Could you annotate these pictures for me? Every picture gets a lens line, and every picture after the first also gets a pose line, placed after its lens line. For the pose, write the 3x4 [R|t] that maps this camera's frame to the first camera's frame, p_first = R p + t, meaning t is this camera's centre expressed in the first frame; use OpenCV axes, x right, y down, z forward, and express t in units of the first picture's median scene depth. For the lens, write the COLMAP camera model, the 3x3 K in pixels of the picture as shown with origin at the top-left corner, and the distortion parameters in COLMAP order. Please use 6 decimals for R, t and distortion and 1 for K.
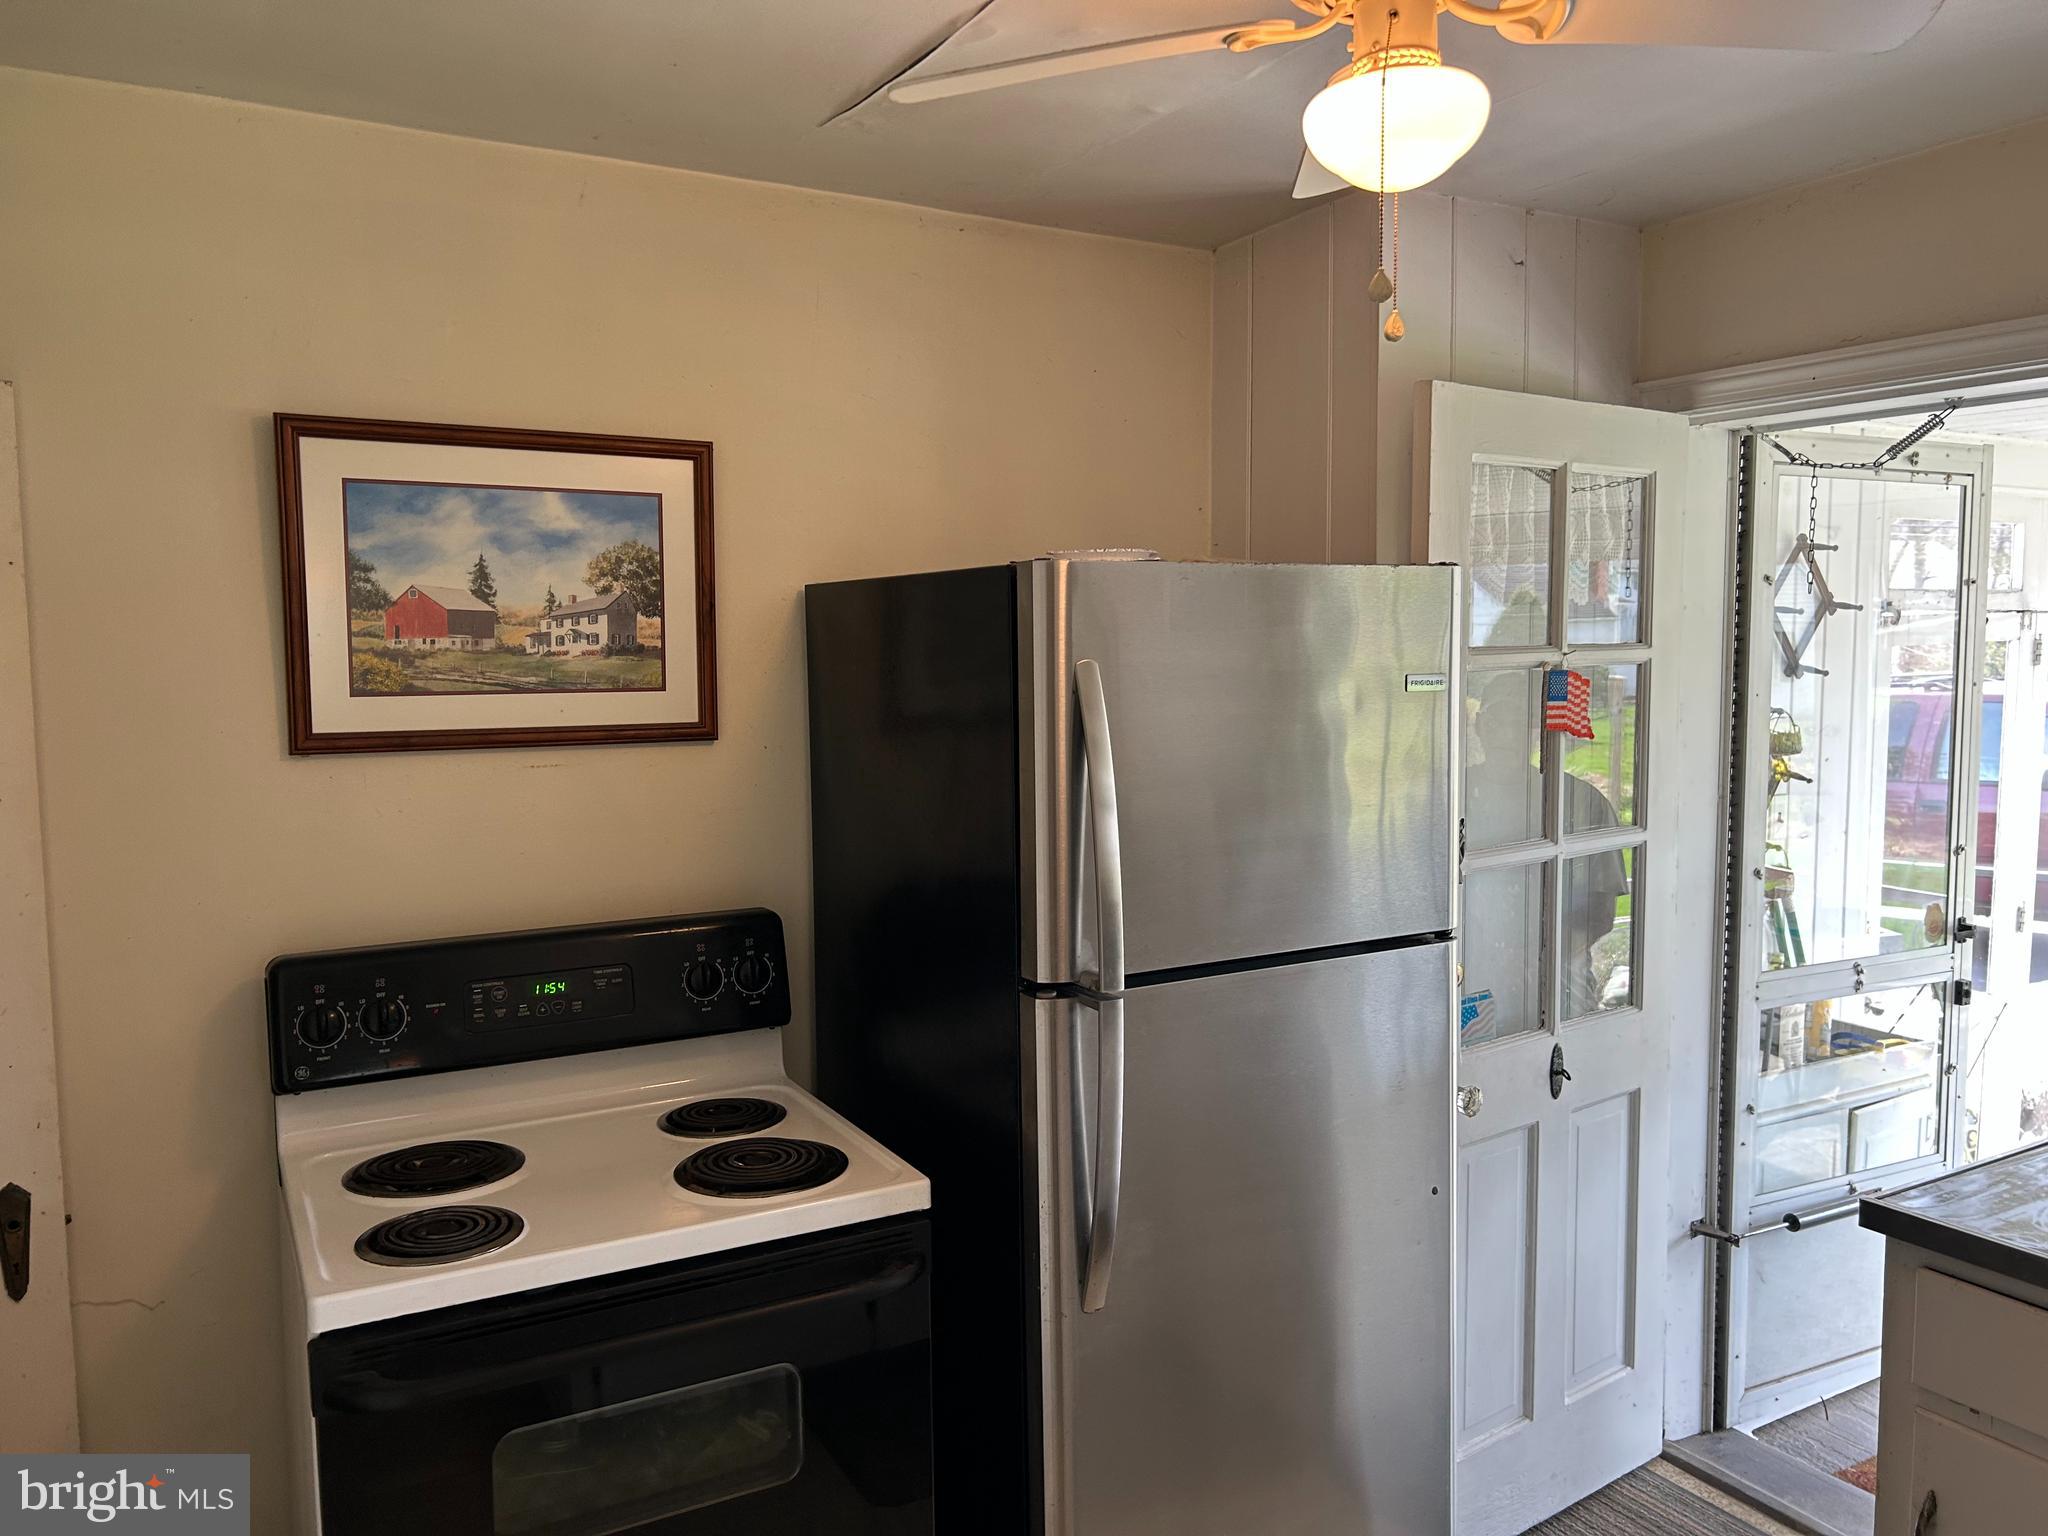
lens RADIAL K [[1540.0, 0, 1020.9], [0, 1540.0, 768.2], [0, 0, 1]] dist [0.062740, -0.075498]
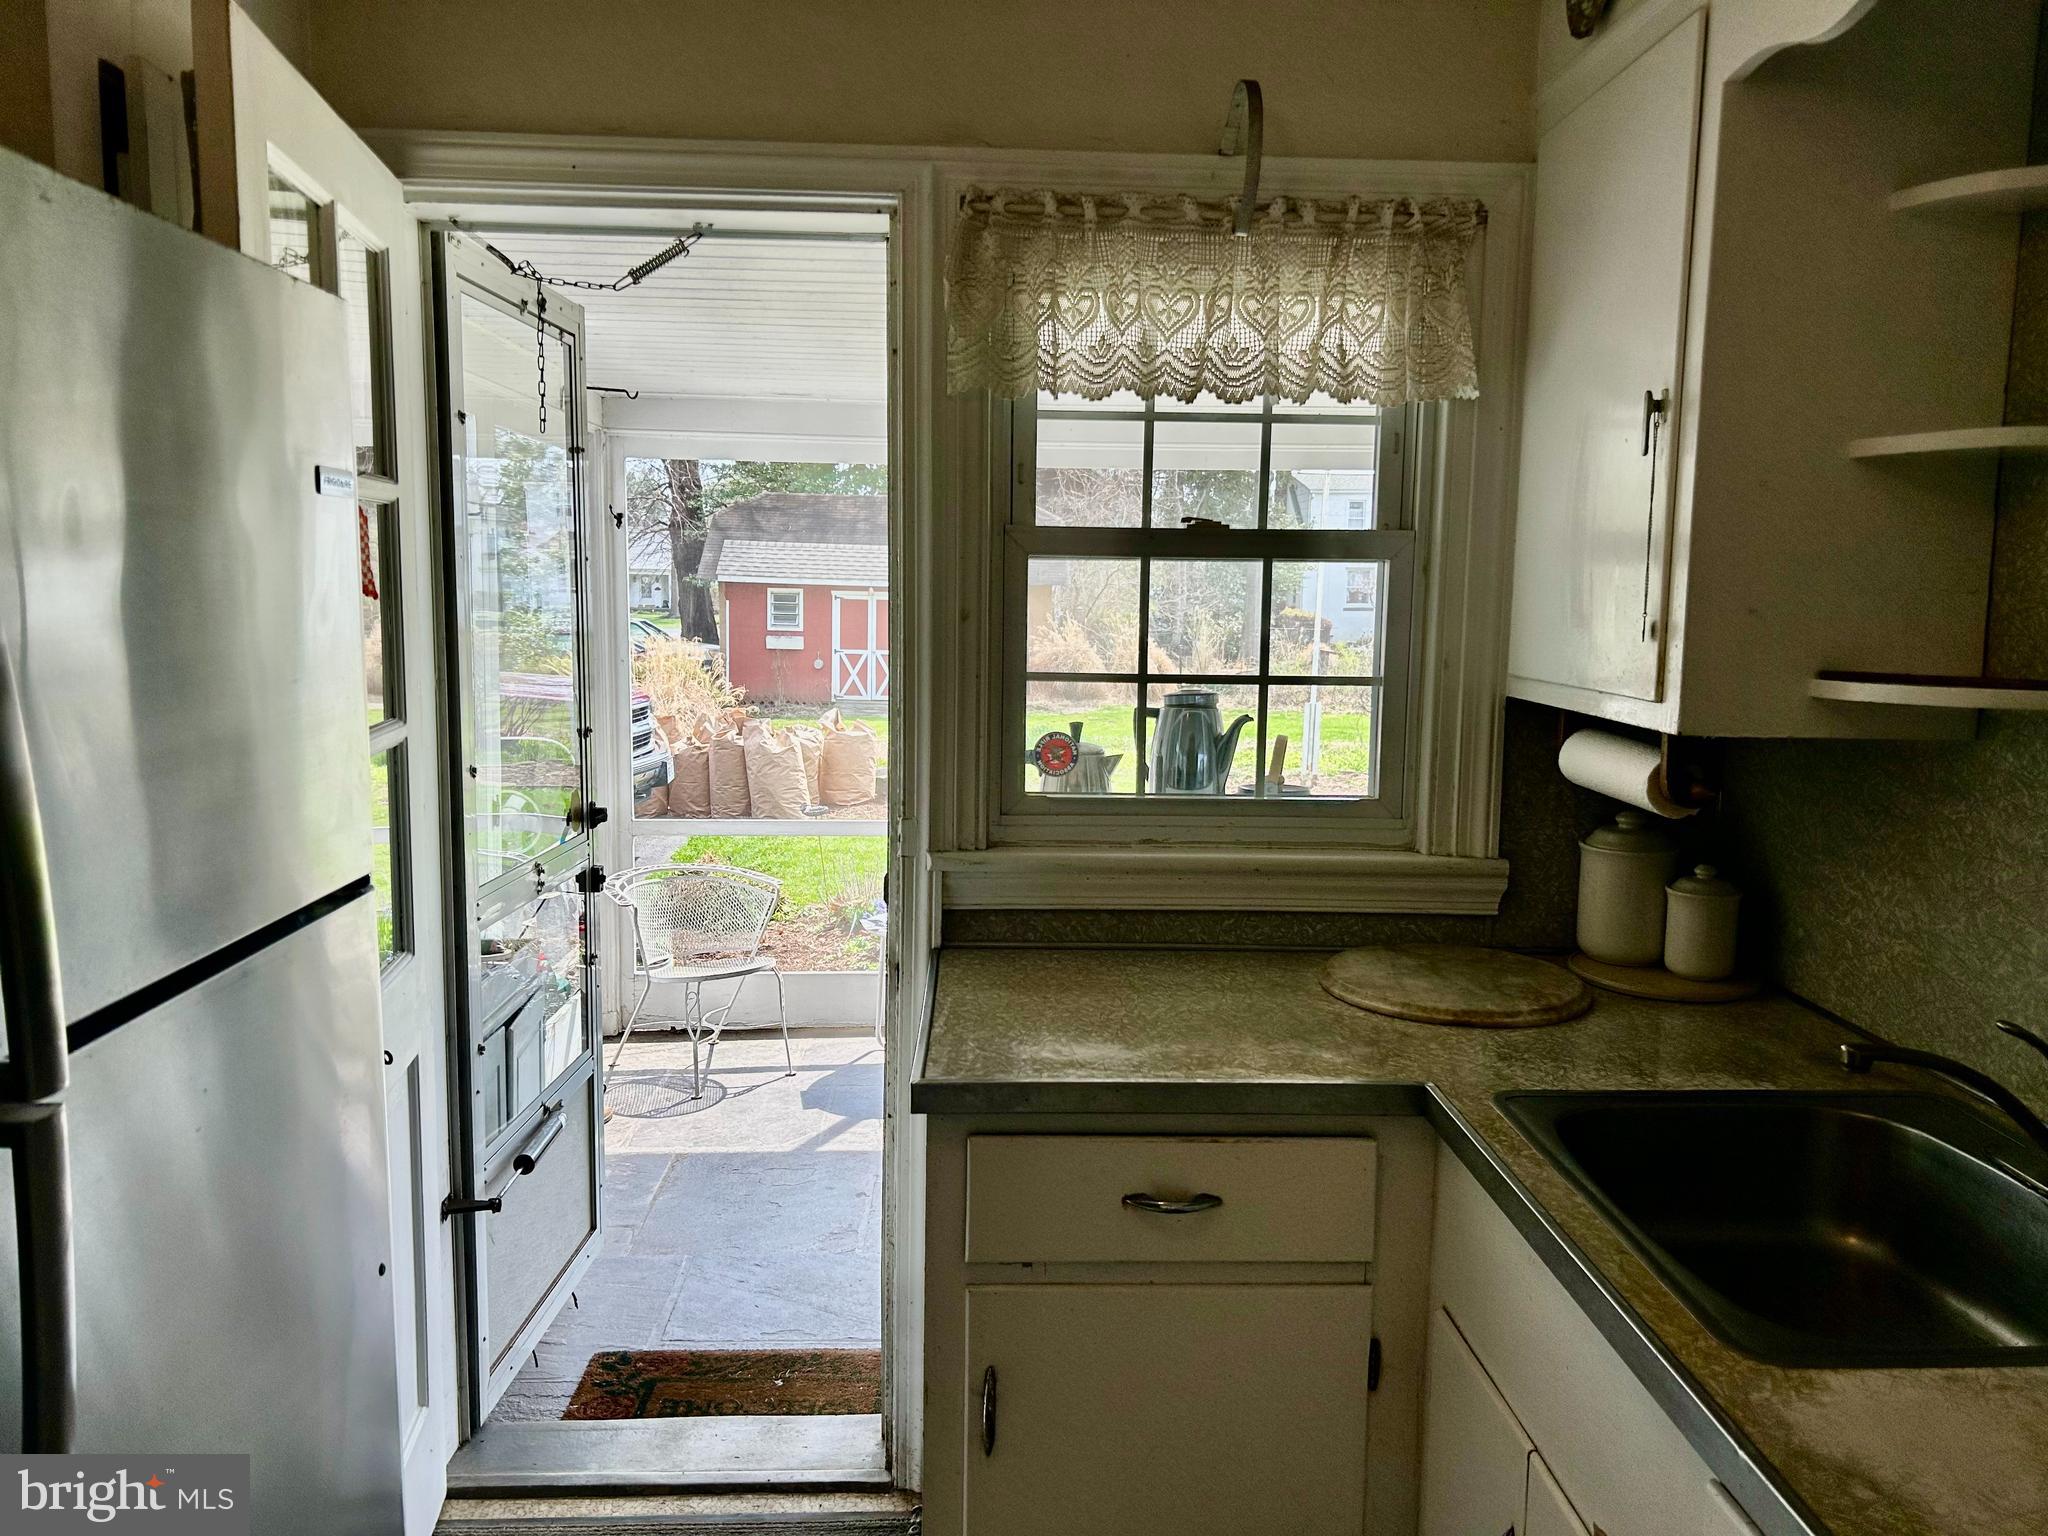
lens RADIAL K [[1540.0, 0, 1029.7], [0, 1540.0, 766.4], [0, 0, 1]] dist [0.062740, -0.075498]
pose [[0.458955, -0.096653, 0.883187, -0.139141], [0.063749, 0.995085, 0.075771, 0.022005], [-0.886170, 0.021527, 0.462861, 0.370327]]
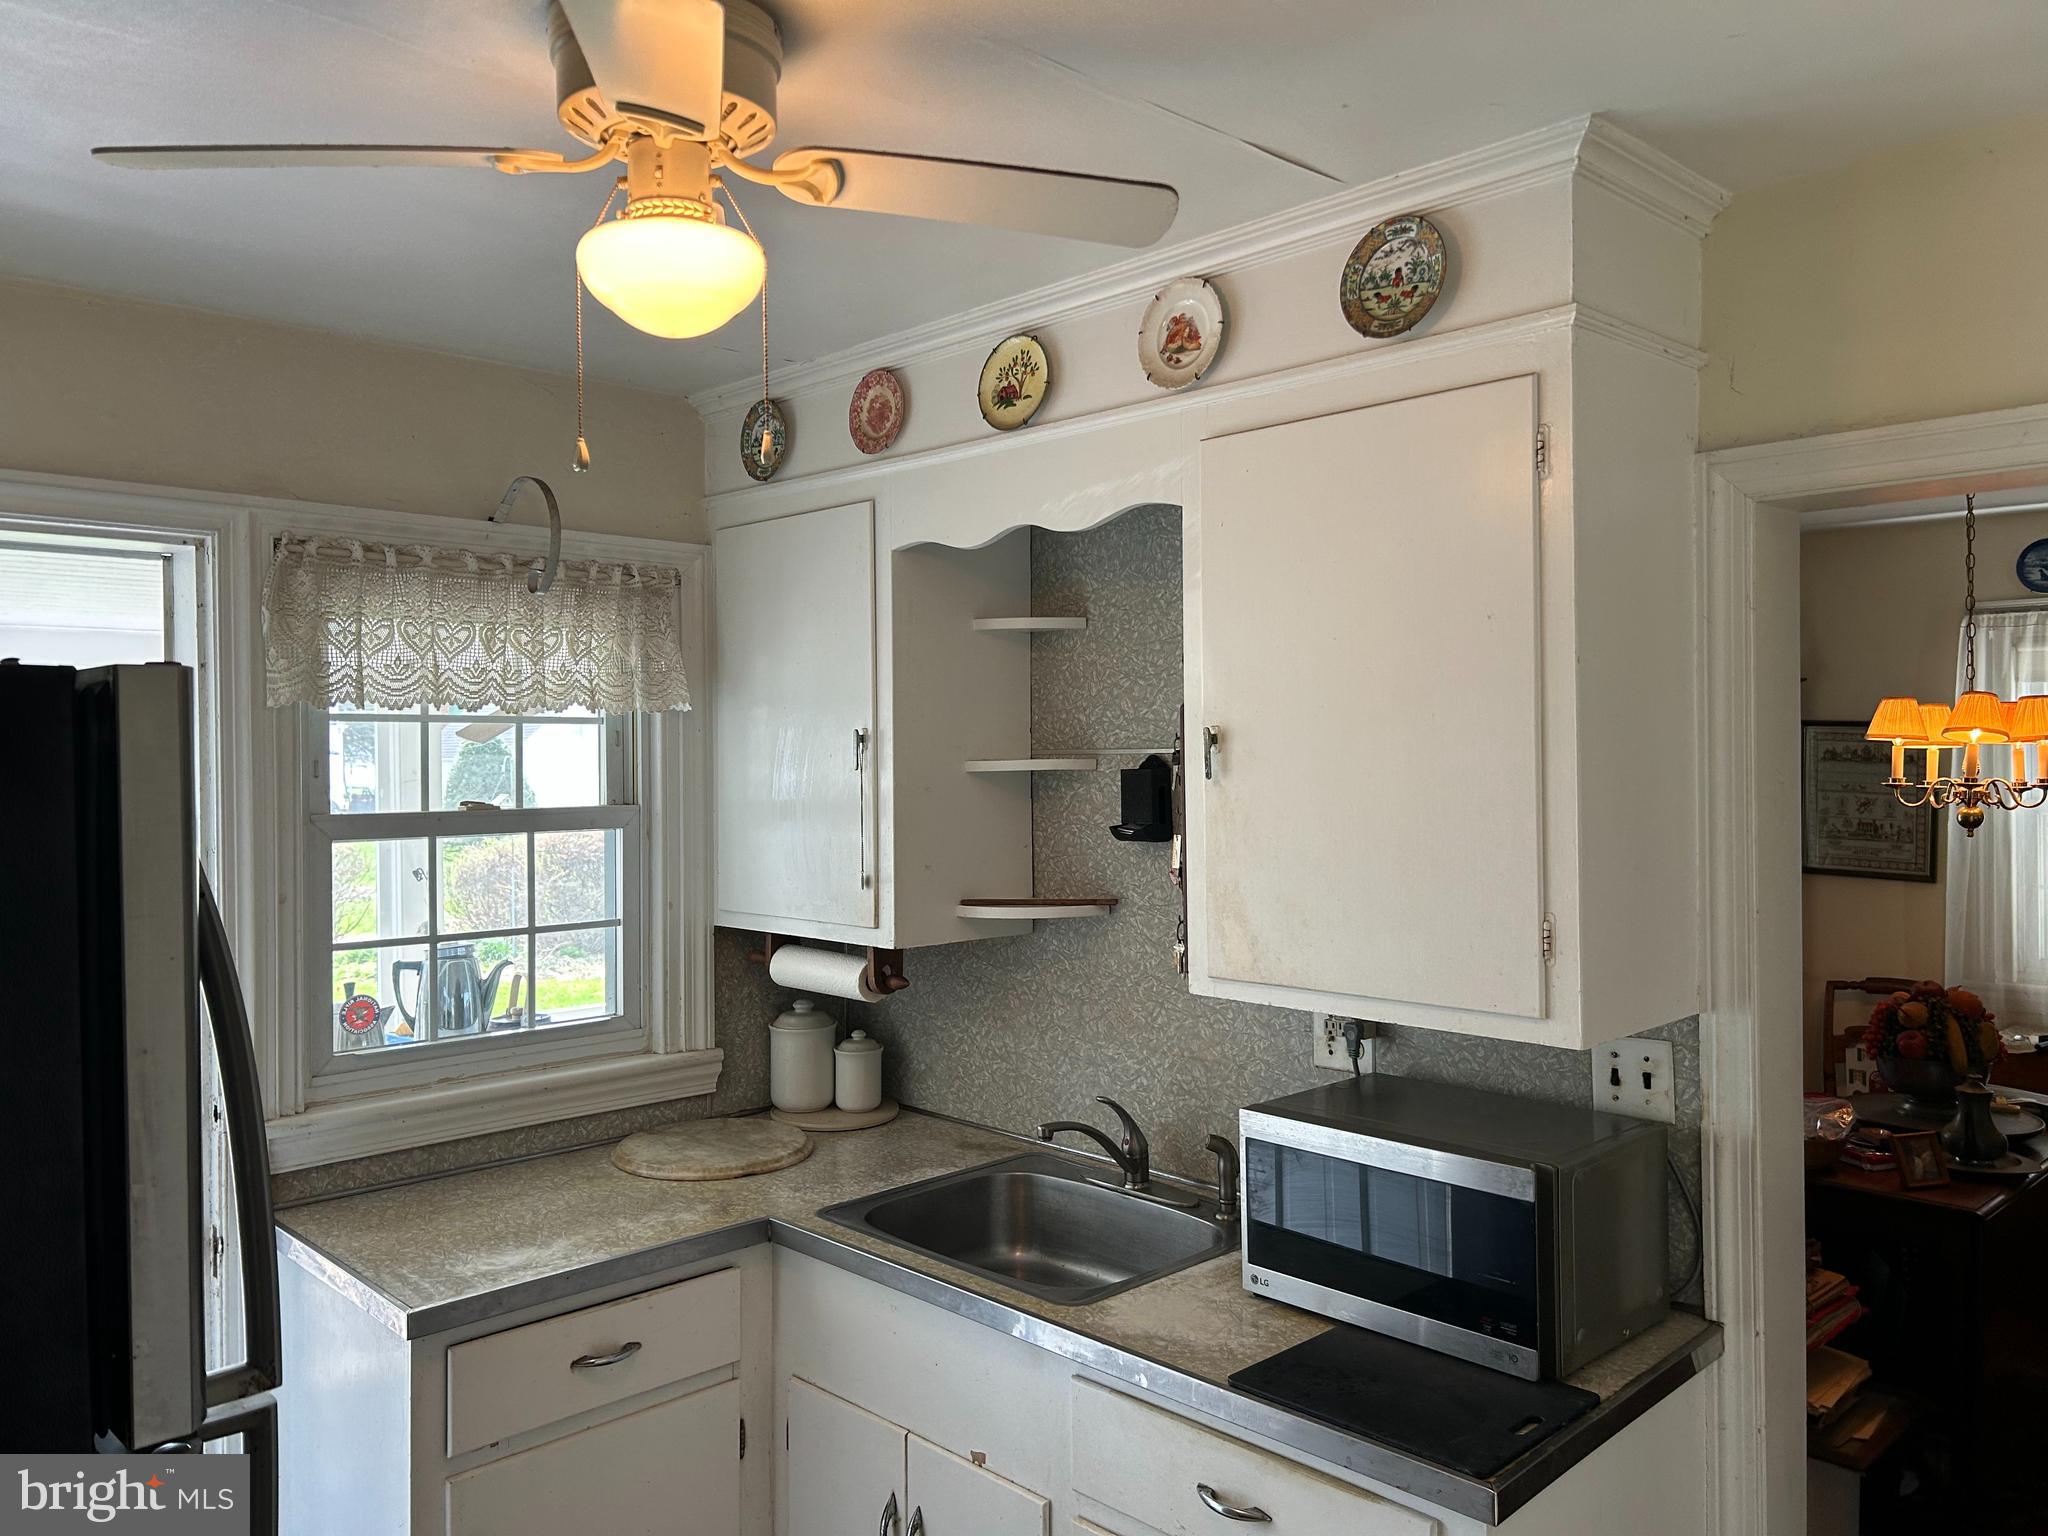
lens RADIAL K [[1540.0, 0, 1025.7], [0, 1540.0, 759.2], [0, 0, 1]] dist [0.062740, -0.075498]
pose [[-0.254624, 0.004016, 0.967032, -0.425439], [0.098183, 0.994931, 0.021721, -0.059469], [-0.962043, 0.100477, -0.253728, 0.587048]]
